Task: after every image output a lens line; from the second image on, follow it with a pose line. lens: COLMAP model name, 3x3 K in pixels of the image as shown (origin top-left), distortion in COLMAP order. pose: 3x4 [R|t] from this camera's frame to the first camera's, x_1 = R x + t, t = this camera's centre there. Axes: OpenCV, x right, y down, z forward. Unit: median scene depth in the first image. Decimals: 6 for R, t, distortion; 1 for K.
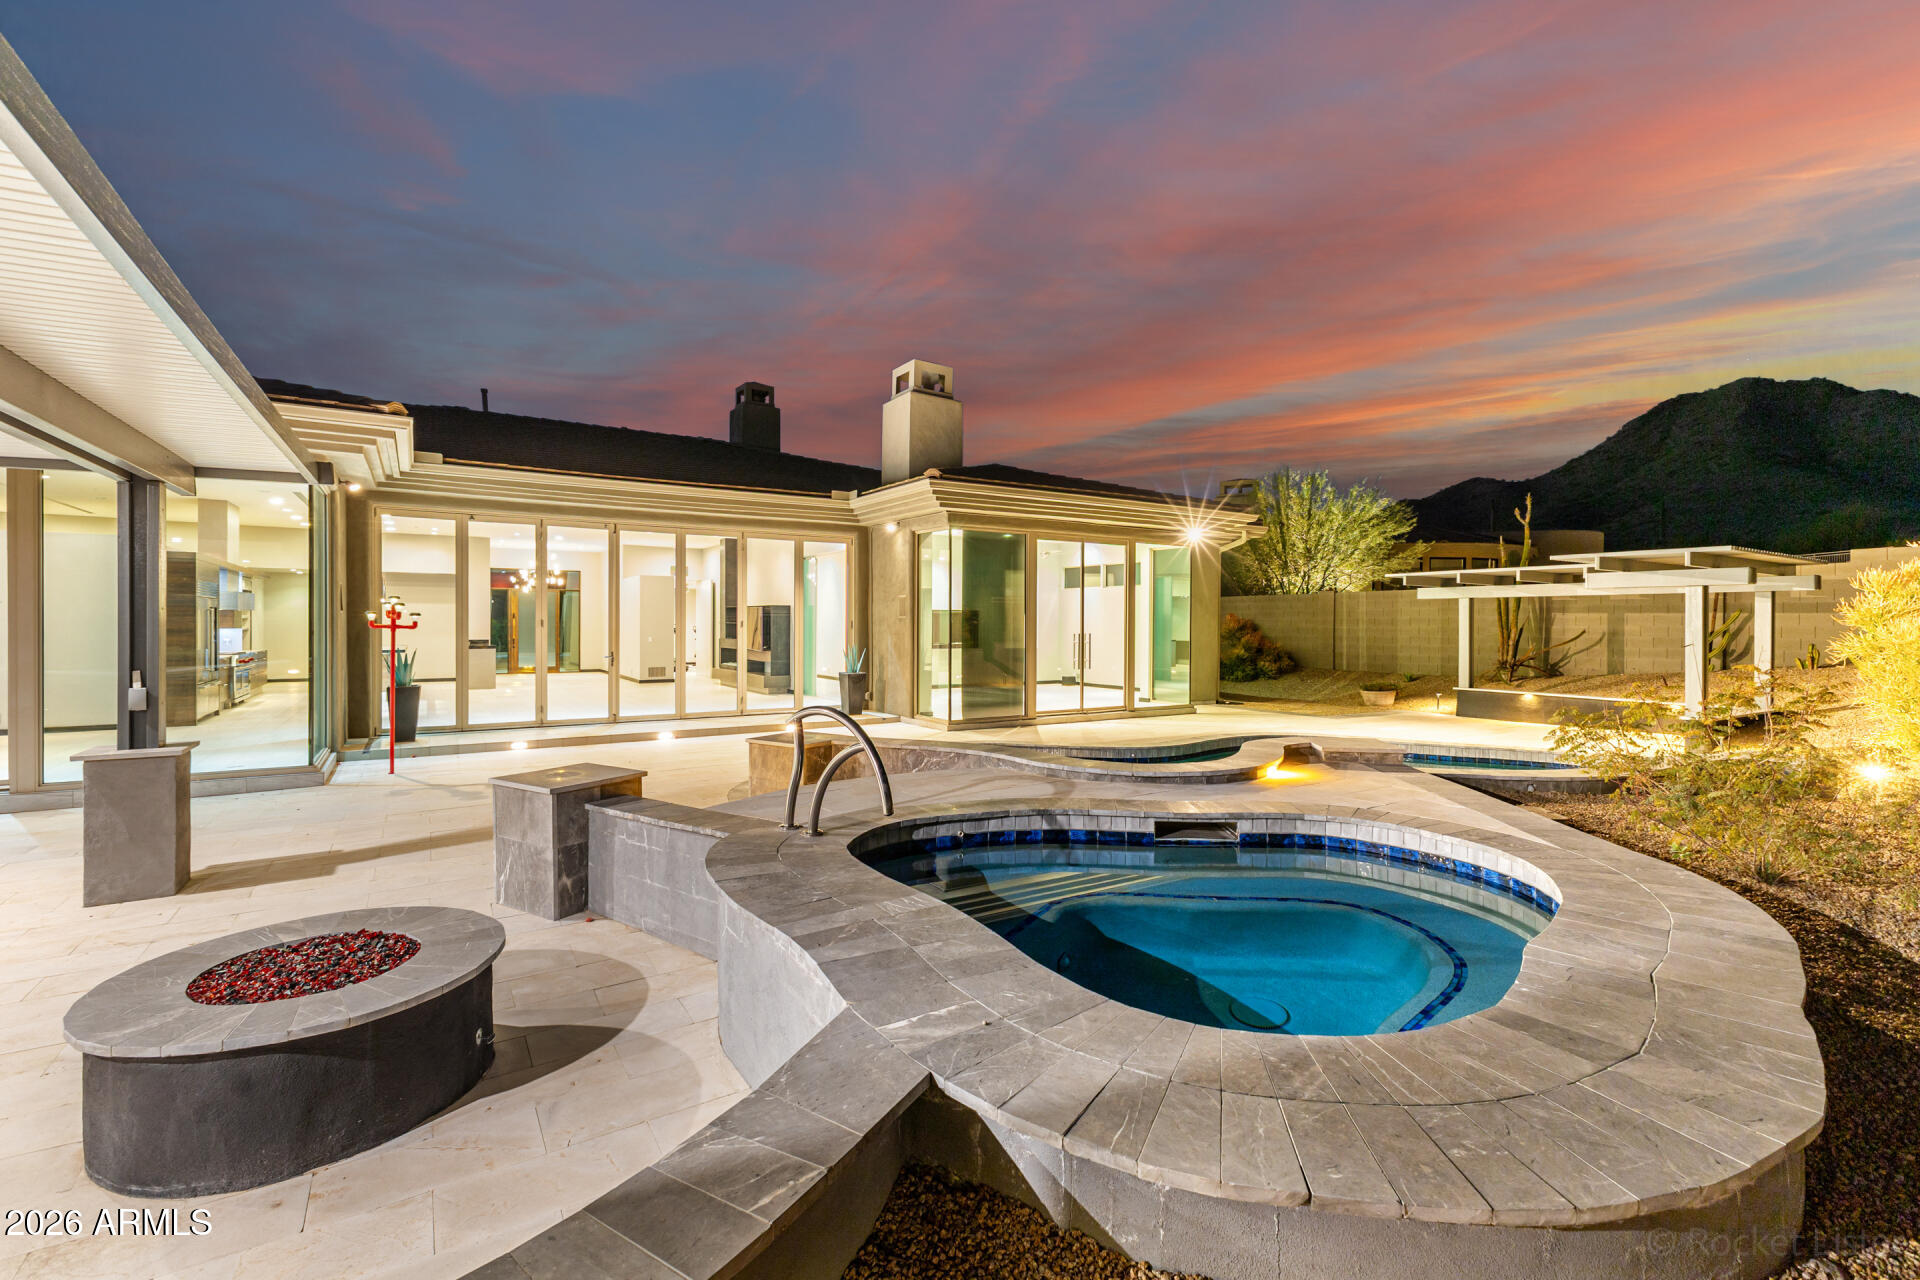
lens RADIAL K [[834.5, 0, 952.3], [0, 834.5, 627.7], [0, 0, 1]] dist [-0.001868, -0.000172]
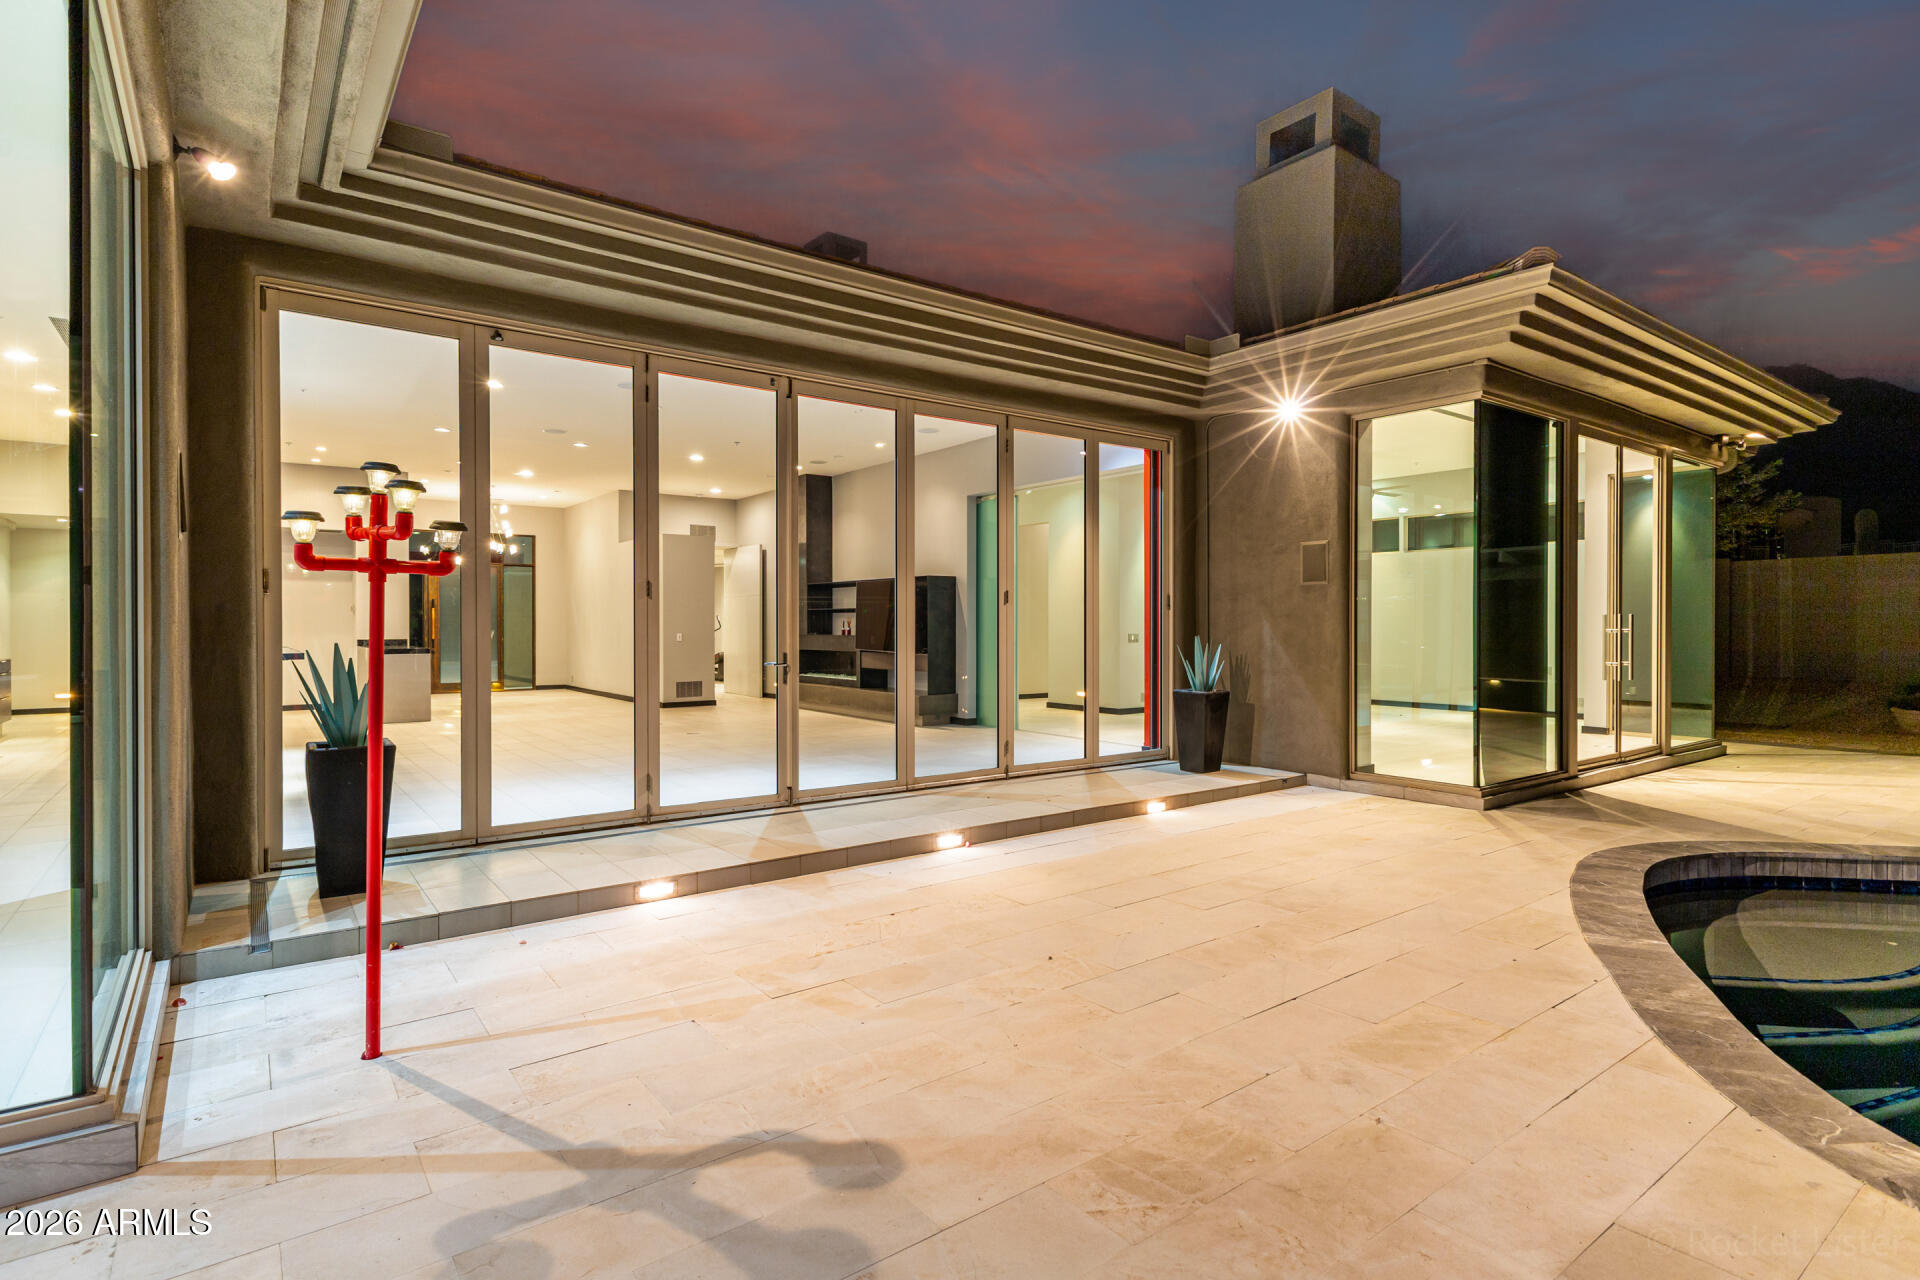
lens RADIAL K [[962.6, 0, 966.5], [0, 962.6, 631.3], [0, 0, 1]] dist [0.002911, 0.000351]
pose [[0.997001, -0.005091, 0.077217, -0.323749], [0.004989, 0.999986, 0.001520, 0.015413], [-0.077224, -0.001130, 0.997013, 0.423973]]
